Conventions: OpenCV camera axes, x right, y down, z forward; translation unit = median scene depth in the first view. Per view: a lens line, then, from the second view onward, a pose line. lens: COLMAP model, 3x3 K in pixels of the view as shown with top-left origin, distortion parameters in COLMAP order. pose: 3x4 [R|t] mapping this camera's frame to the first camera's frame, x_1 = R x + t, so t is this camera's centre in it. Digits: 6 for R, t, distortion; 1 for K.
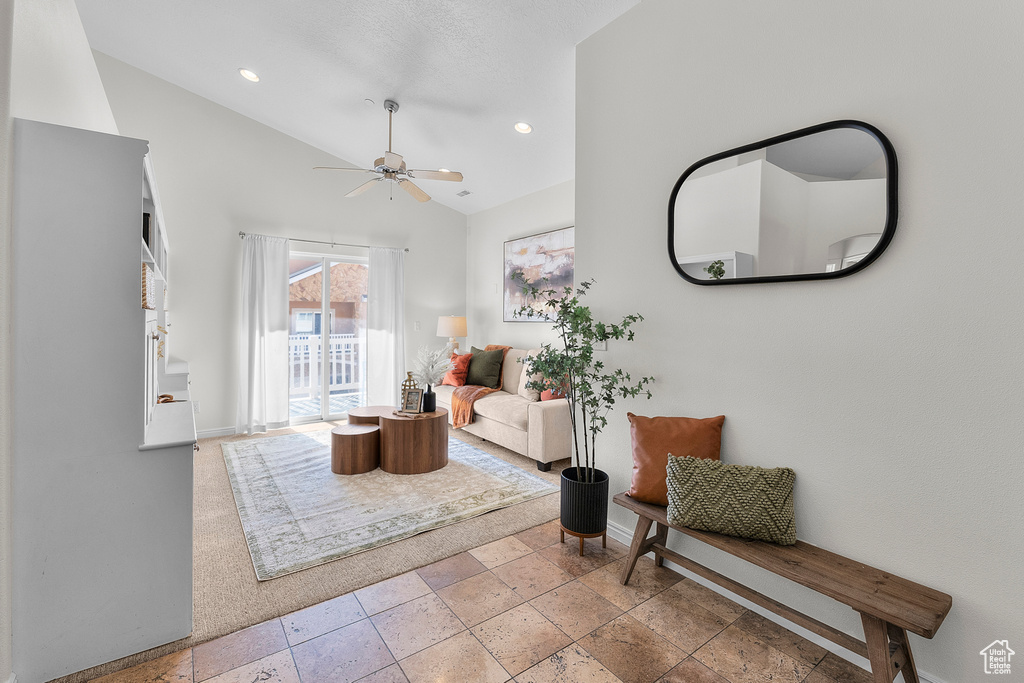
lens RADIAL K [[447.4, 0, 508.7], [0, 447.4, 321.8], [0, 0, 1]] dist [-0.000183, -0.006306]
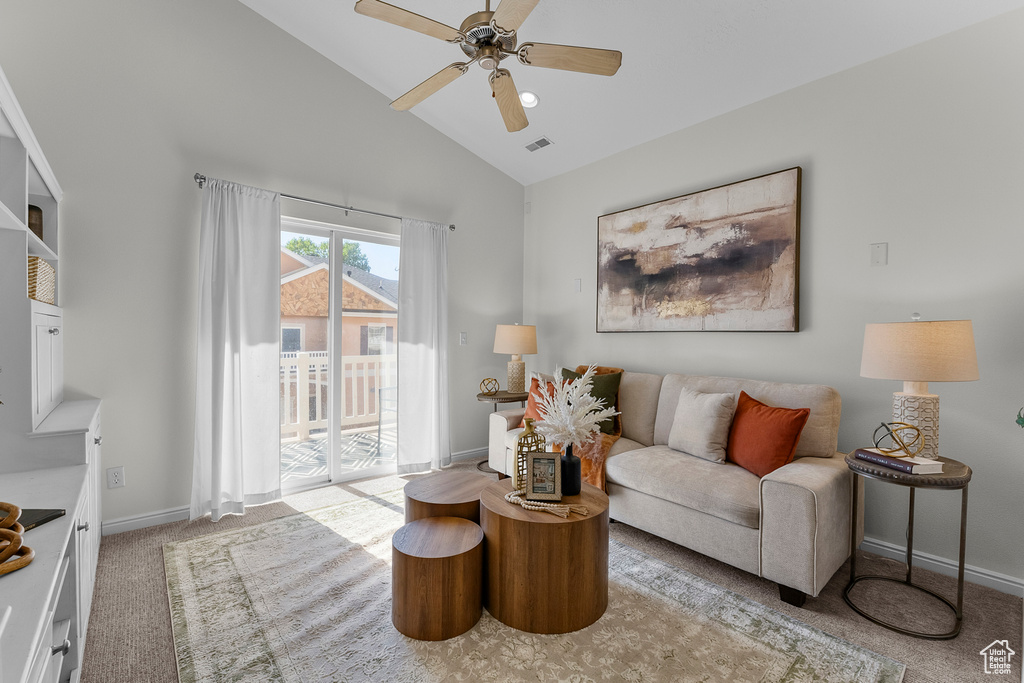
lens RADIAL K [[434.0, 0, 500.9], [0, 434.0, 343.7], [0, 0, 1]] dist [-0.002898, -0.000760]
pose [[0.997375, 0.001634, 0.072390, -0.236934], [-0.002321, 0.999953, 0.009408, 0.013313], [-0.072371, -0.009551, 0.997332, 0.390322]]
